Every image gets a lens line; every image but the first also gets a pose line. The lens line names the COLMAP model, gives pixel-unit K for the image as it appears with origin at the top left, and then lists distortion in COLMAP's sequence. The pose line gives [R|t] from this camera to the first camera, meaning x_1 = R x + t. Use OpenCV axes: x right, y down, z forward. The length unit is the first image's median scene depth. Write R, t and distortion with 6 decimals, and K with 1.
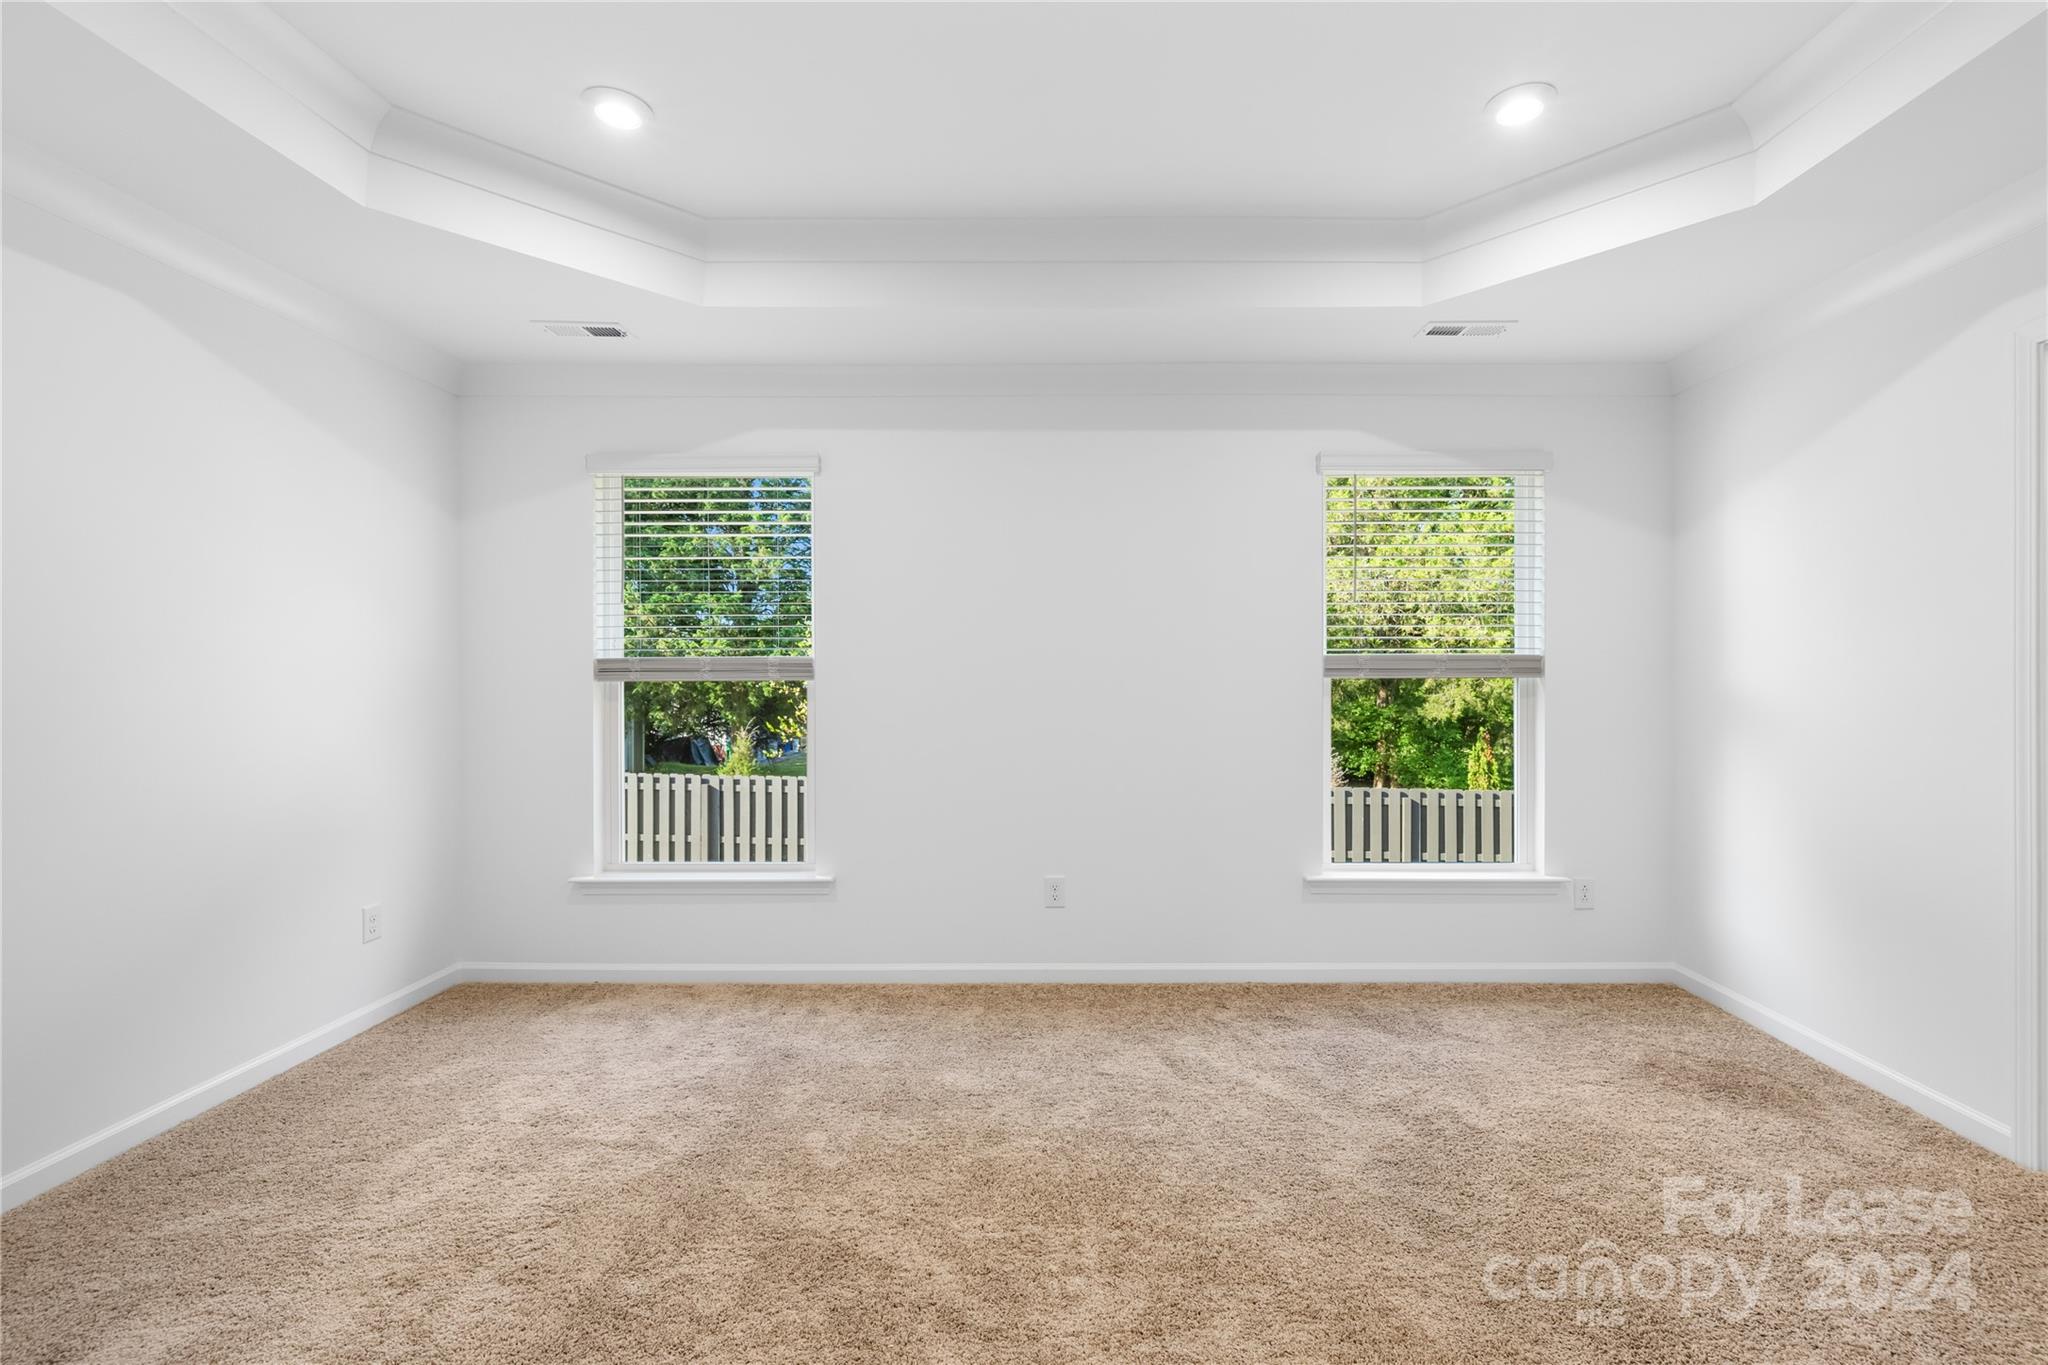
lens RADIAL K [[872.4, 0, 1025.6], [0, 872.4, 677.3], [0, 0, 1]] dist [0.001581, -0.000524]
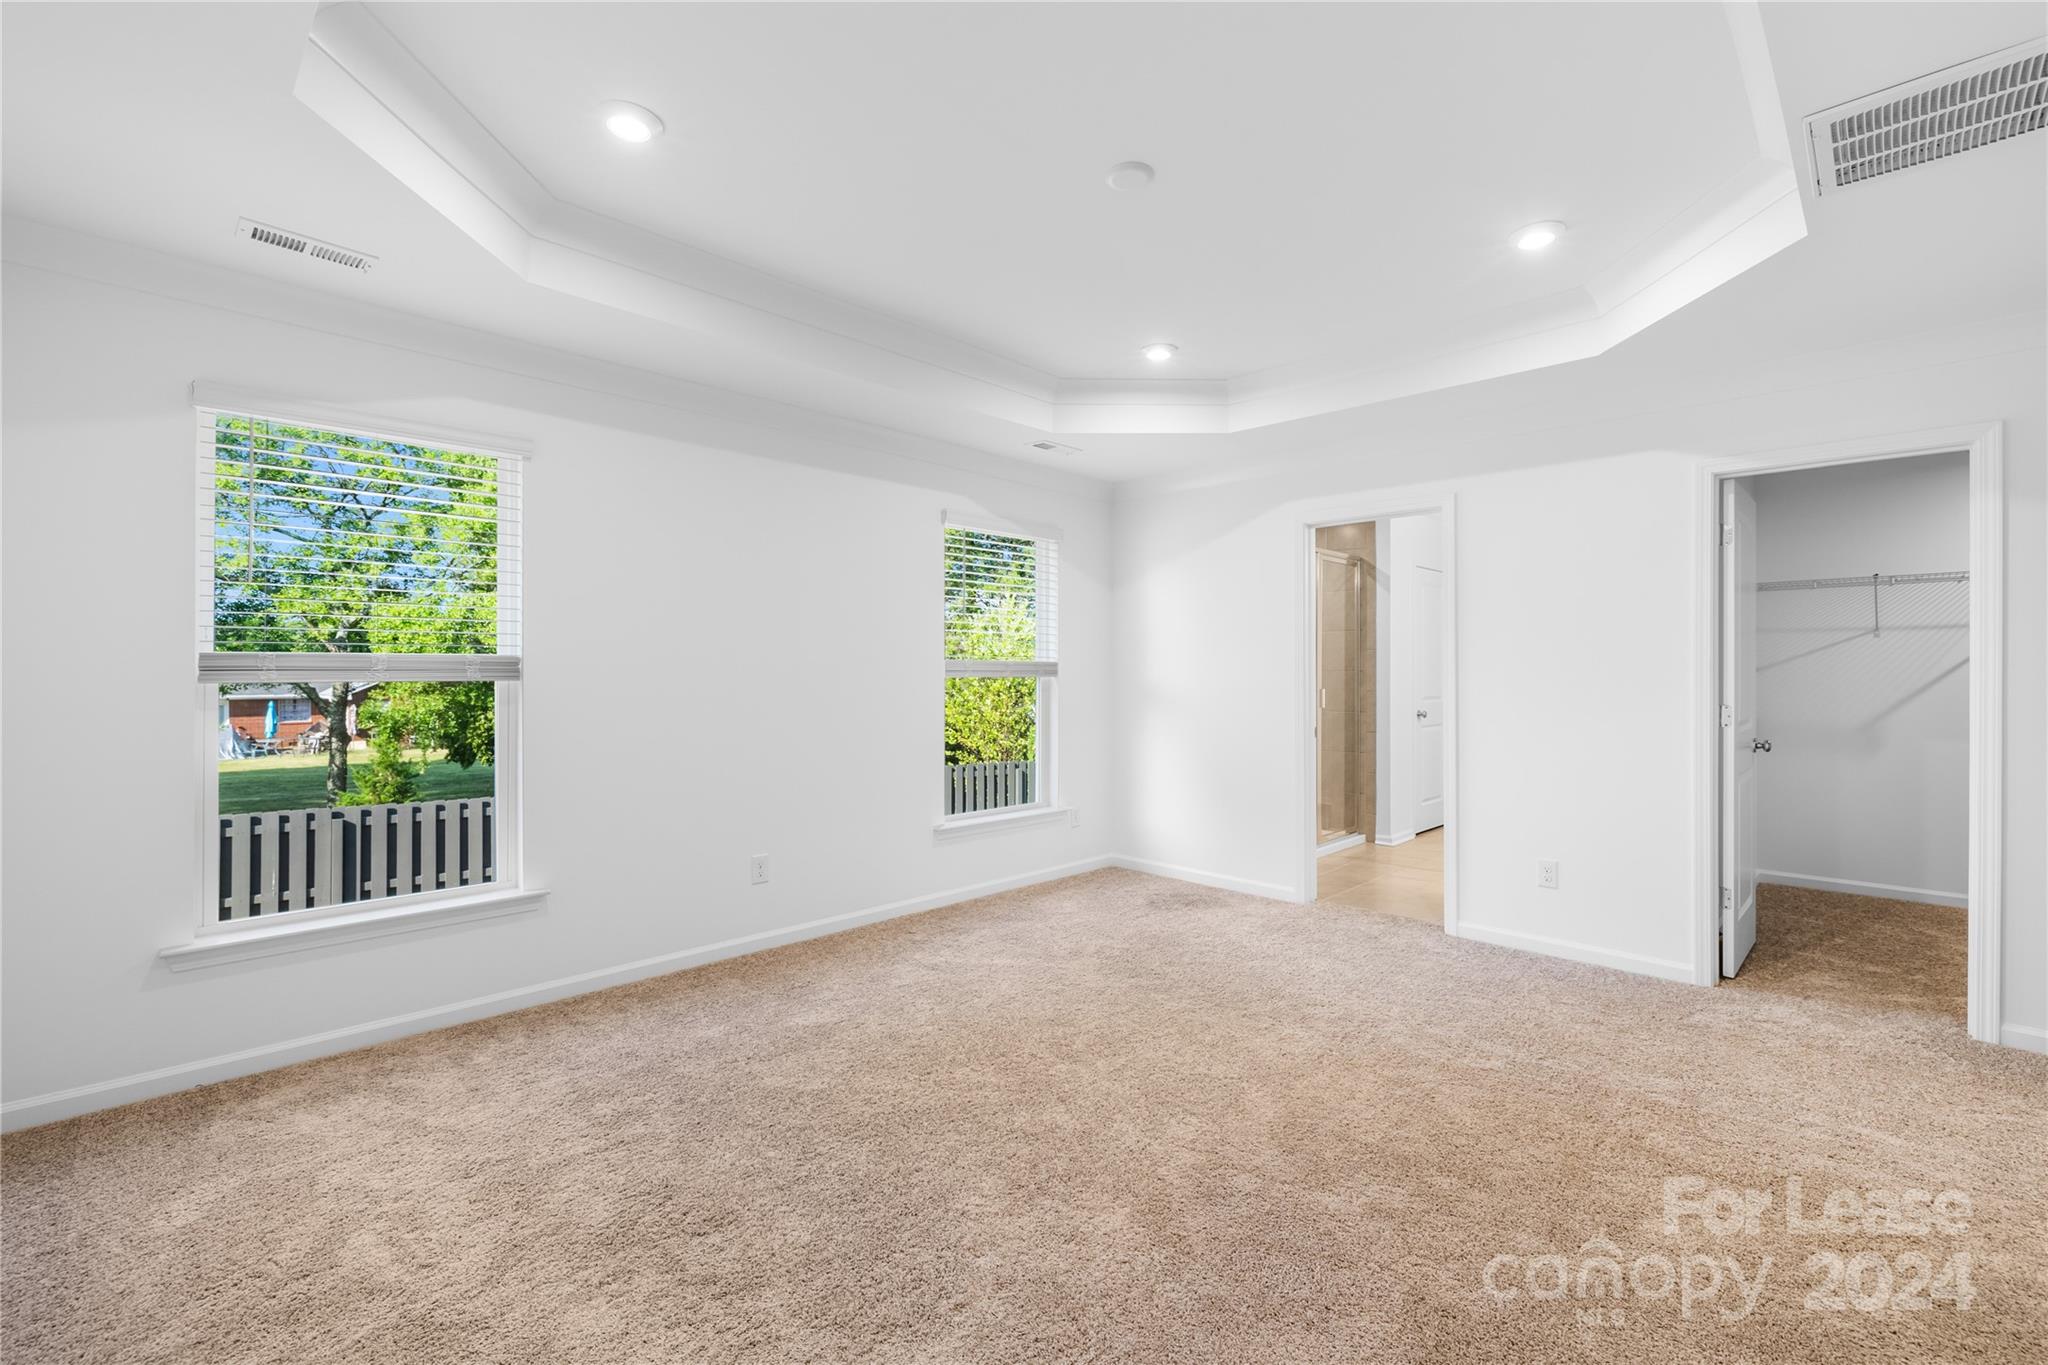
lens RADIAL K [[872.4, 0, 1013.0], [0, 872.4, 672.0], [0, 0, 1]] dist [0.001581, -0.000524]
pose [[0.712135, 0.002781, 0.702037, -0.609330], [-0.001461, 0.999996, -0.002478, -0.005288], [-0.702041, 0.000739, 0.712136, -0.027771]]
